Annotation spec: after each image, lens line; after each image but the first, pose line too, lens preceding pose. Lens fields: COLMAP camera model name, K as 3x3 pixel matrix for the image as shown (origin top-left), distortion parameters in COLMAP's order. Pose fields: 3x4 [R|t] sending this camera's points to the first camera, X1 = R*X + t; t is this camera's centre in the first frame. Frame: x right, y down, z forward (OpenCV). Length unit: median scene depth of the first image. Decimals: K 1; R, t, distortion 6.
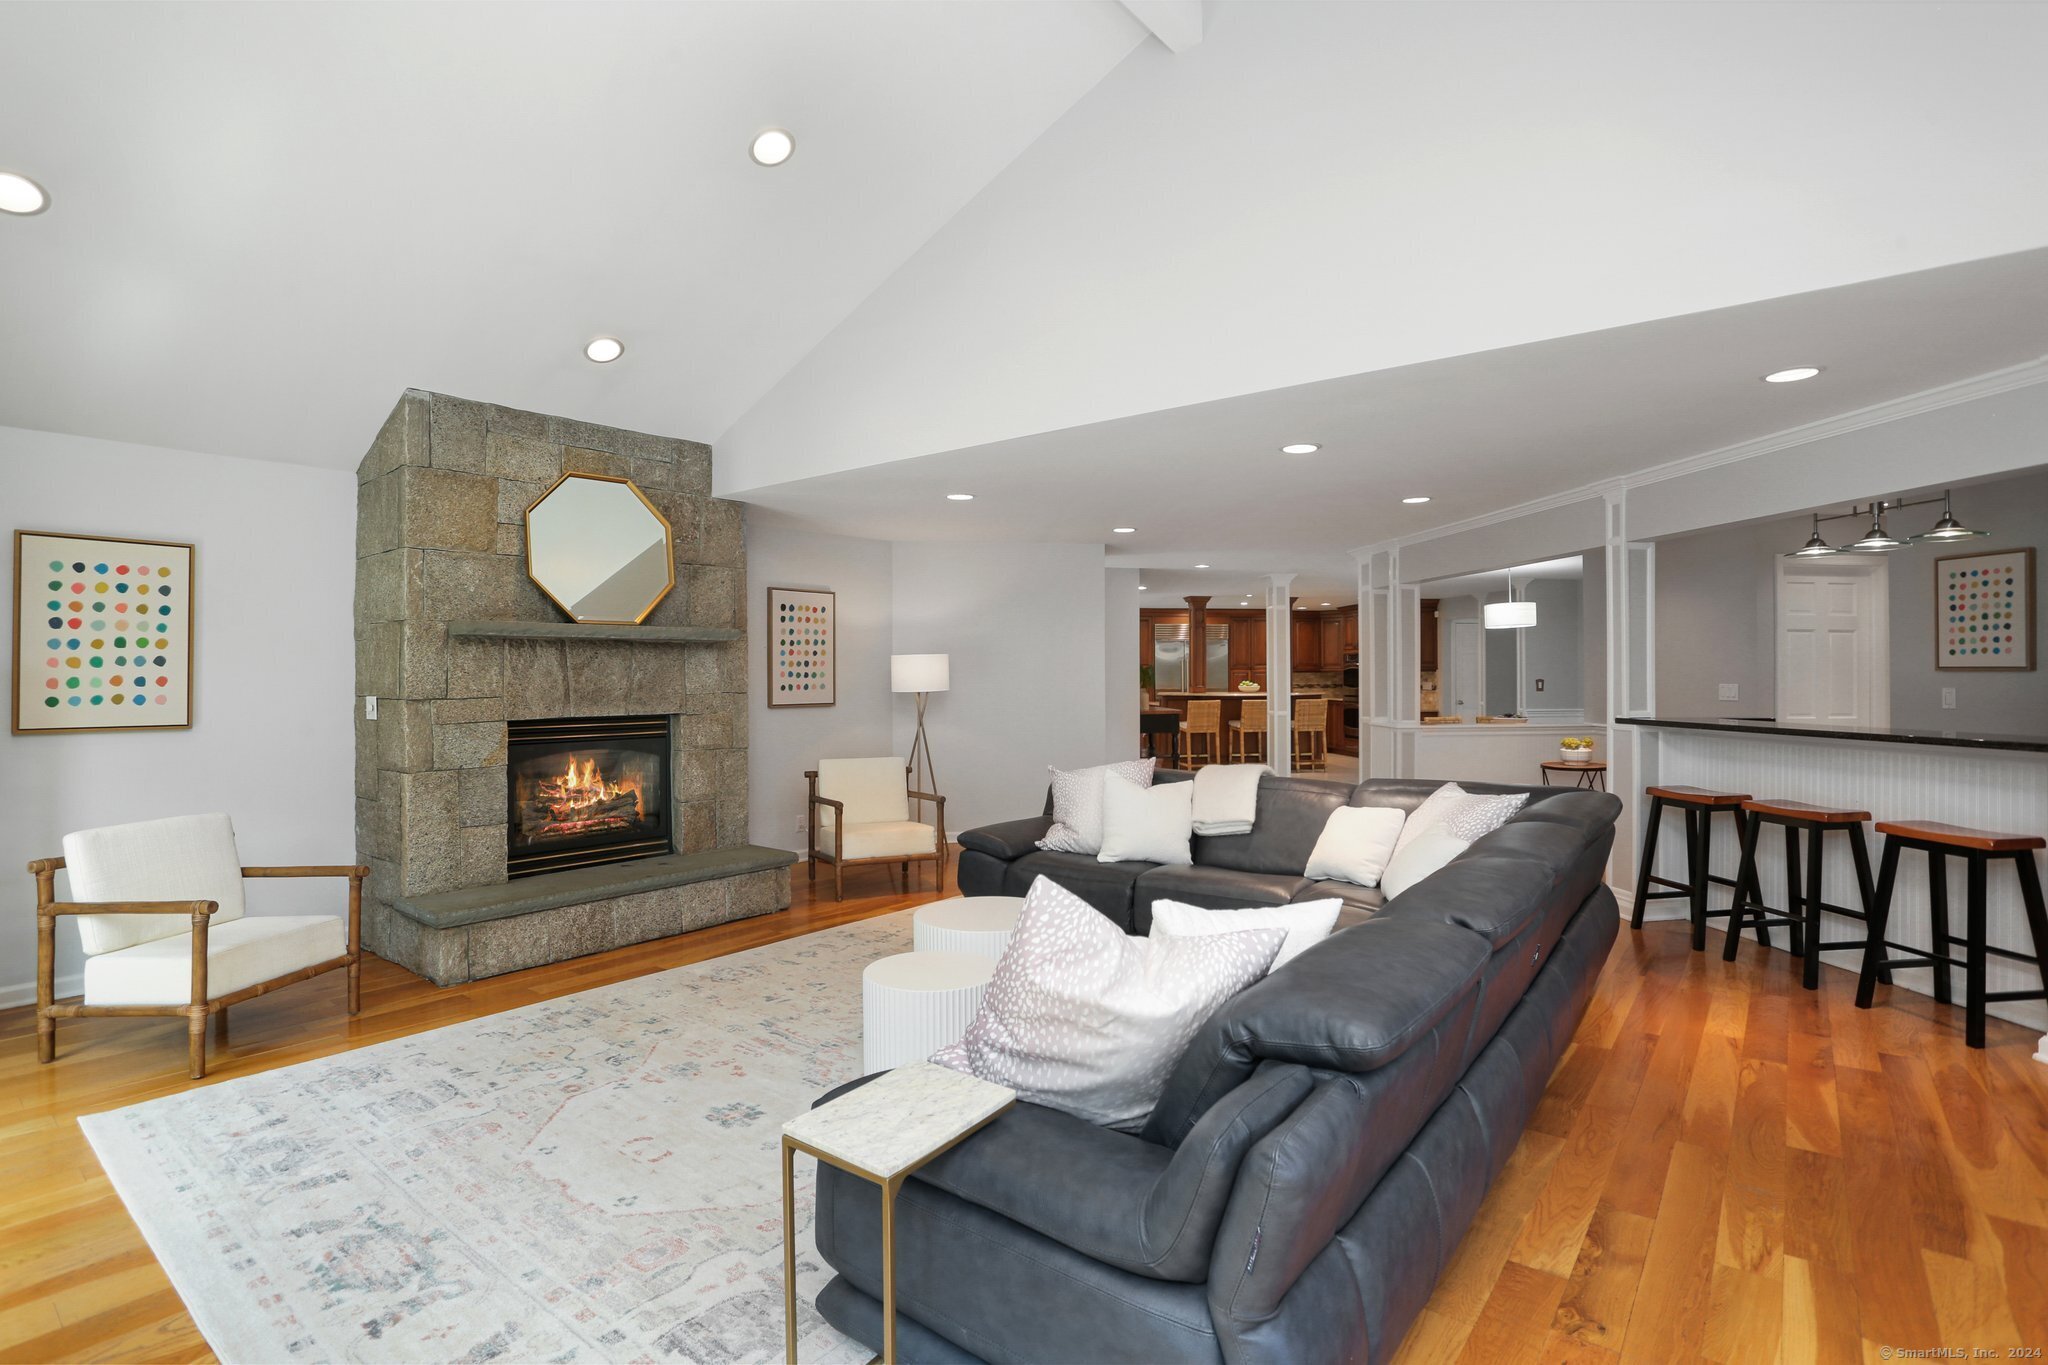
lens RADIAL K [[1002.2, 0, 1026.2], [0, 1002.2, 673.1], [0, 0, 1]] dist [-0.069537, 0.032623]
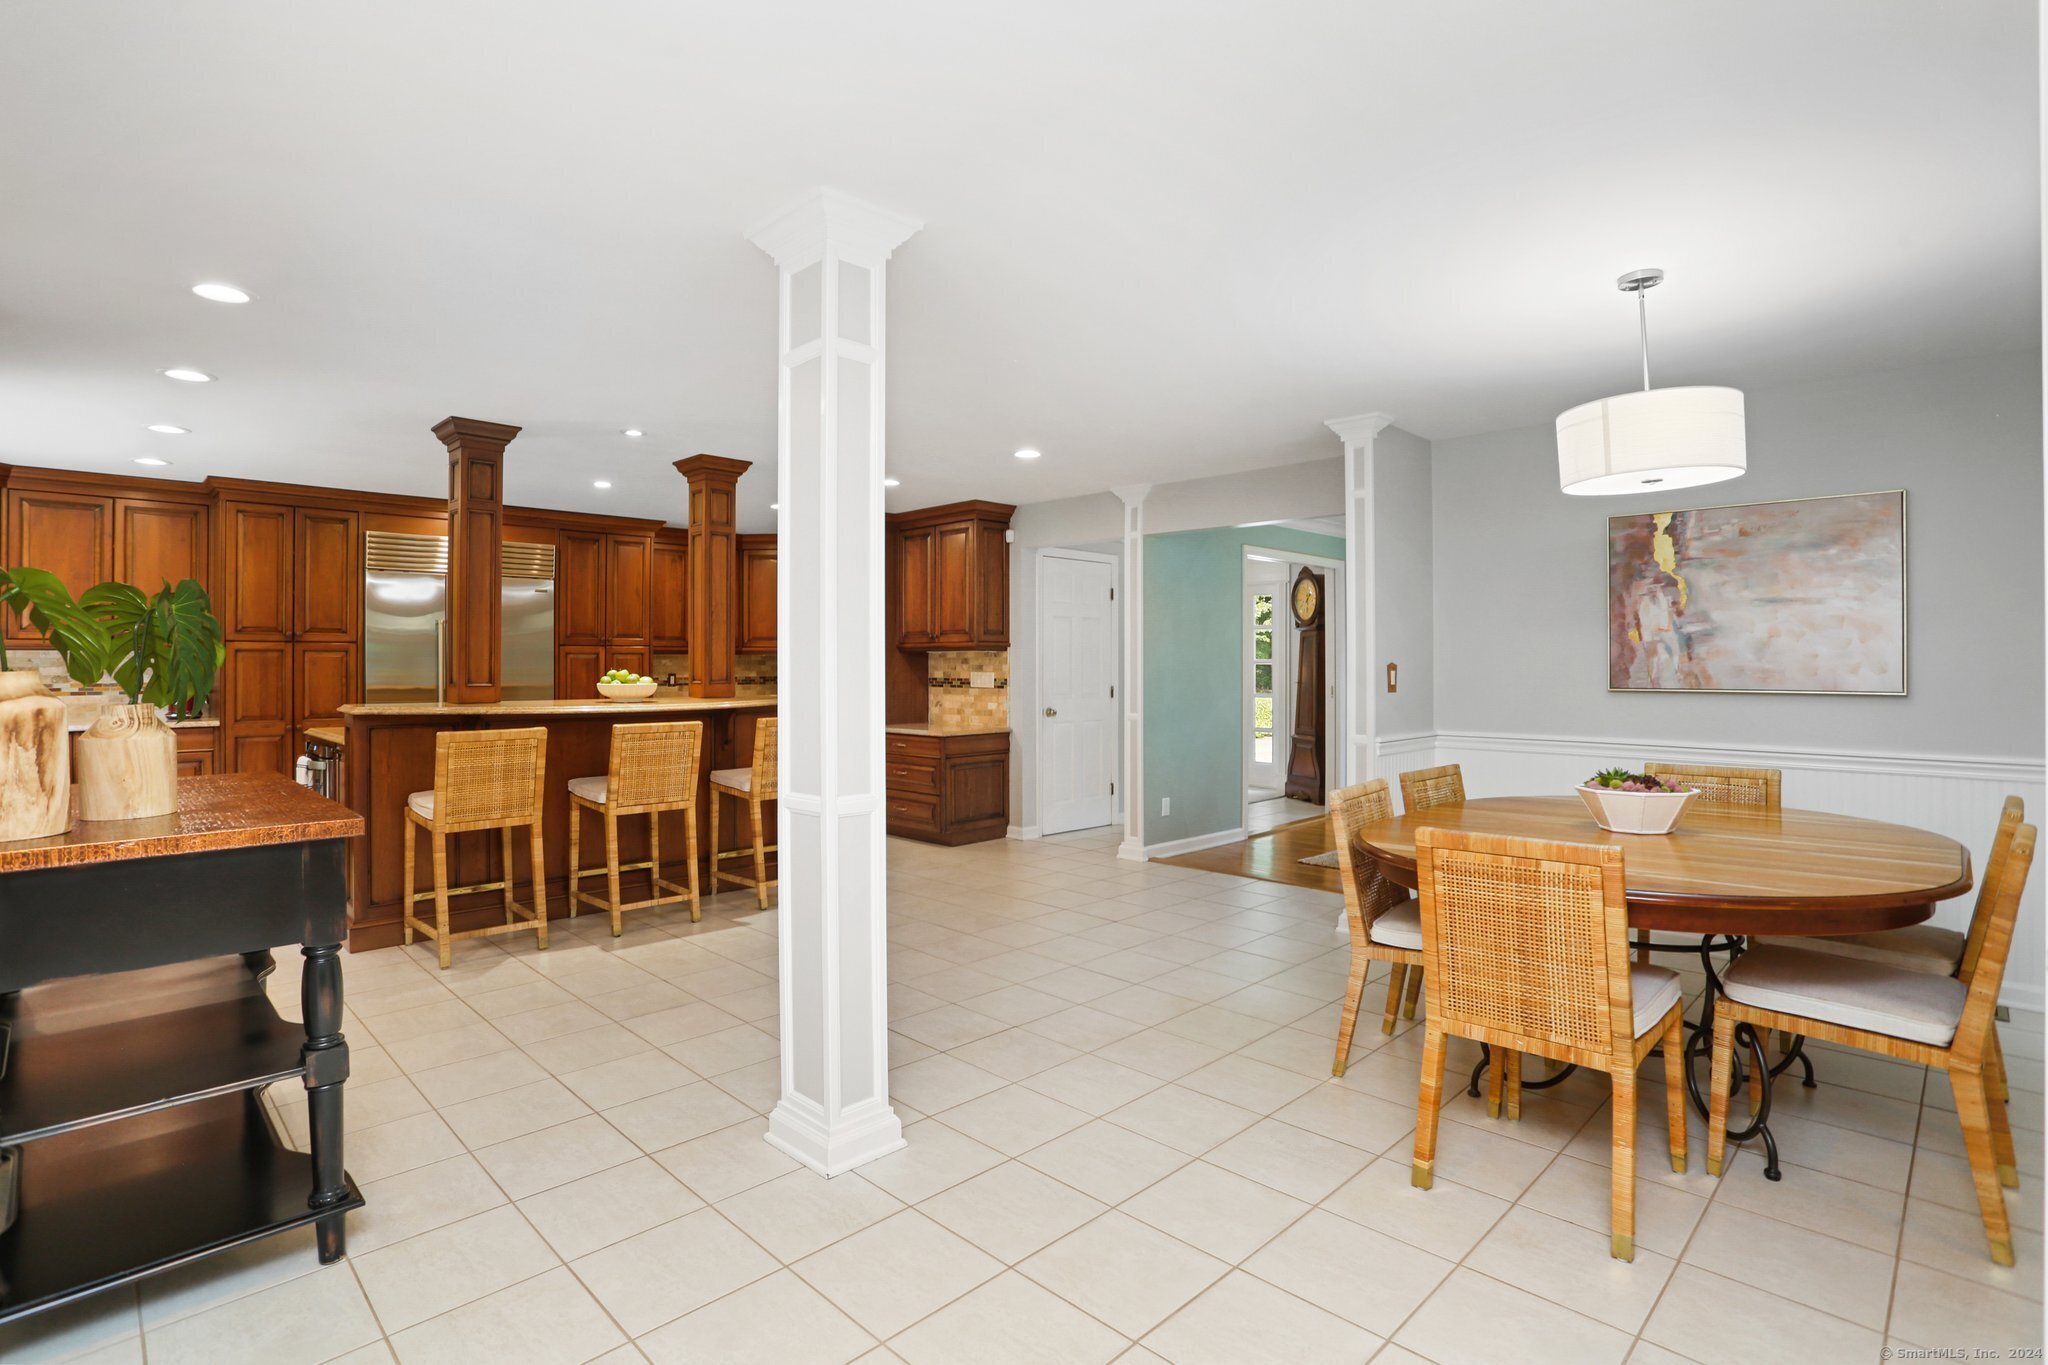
lens RADIAL K [[1002.2, 0, 1026.2], [0, 1002.2, 673.1], [0, 0, 1]] dist [-0.069537, 0.032623]
pose [[0.784620, -0.002101, 0.619973, 0.291492], [-0.003562, 0.999962, 0.007897, 0.015261], [-0.619967, -0.008404, 0.784583, 1.616198]]
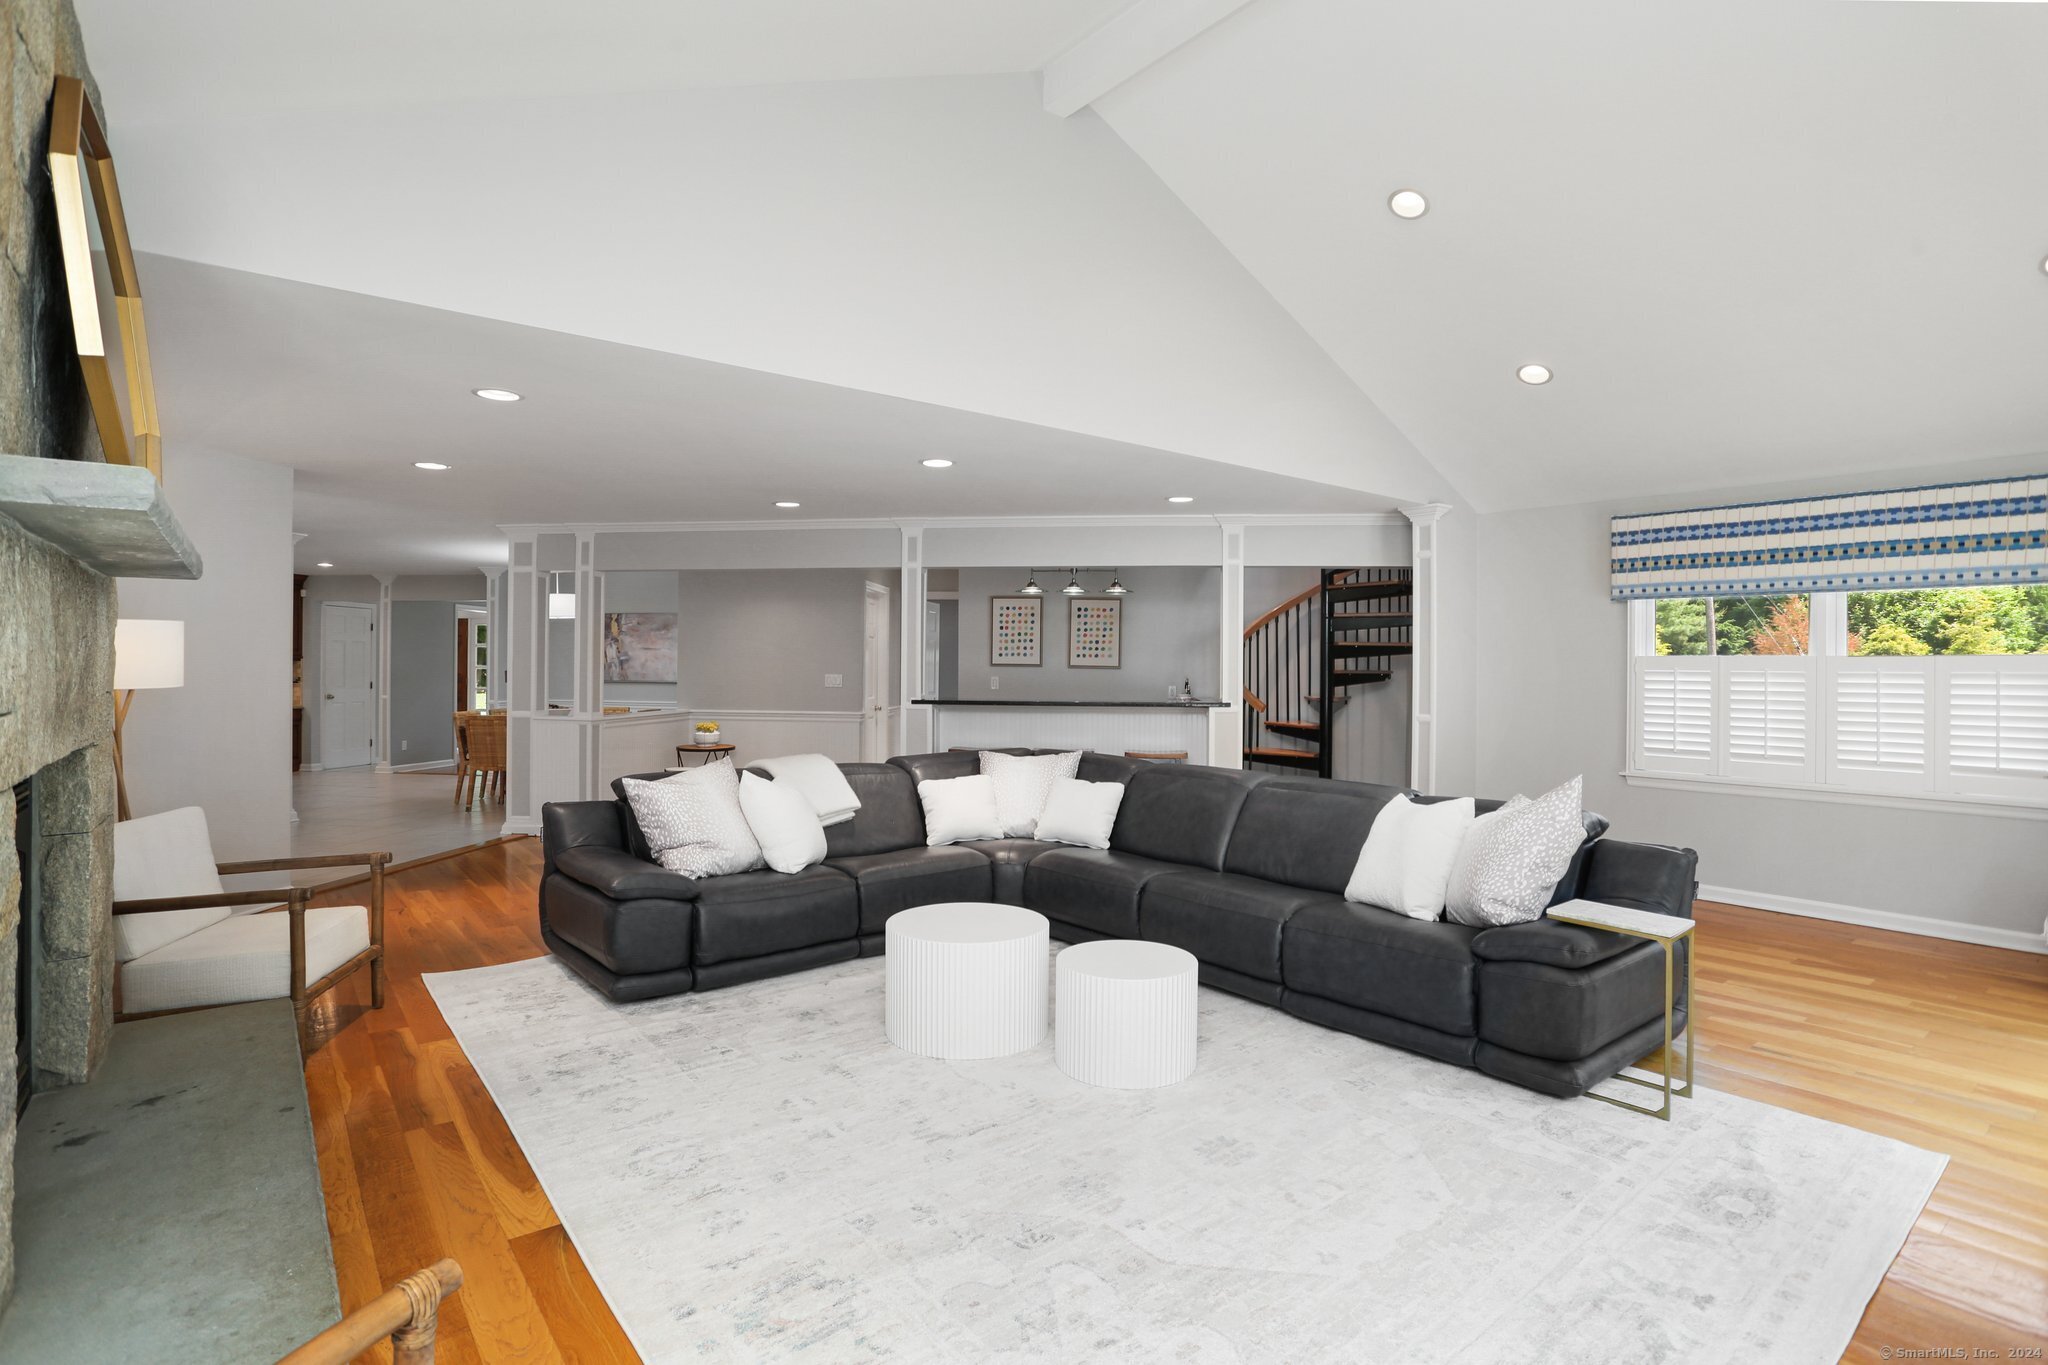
lens RADIAL K [[1002.2, 0, 1026.2], [0, 1002.2, 673.1], [0, 0, 1]] dist [-0.069537, 0.032623]
pose [[0.226435, 0.001013, 0.974026, -0.694550], [-0.007497, 0.999972, 0.000702, 0.008145], [-0.973997, -0.007461, 0.226436, 0.559803]]
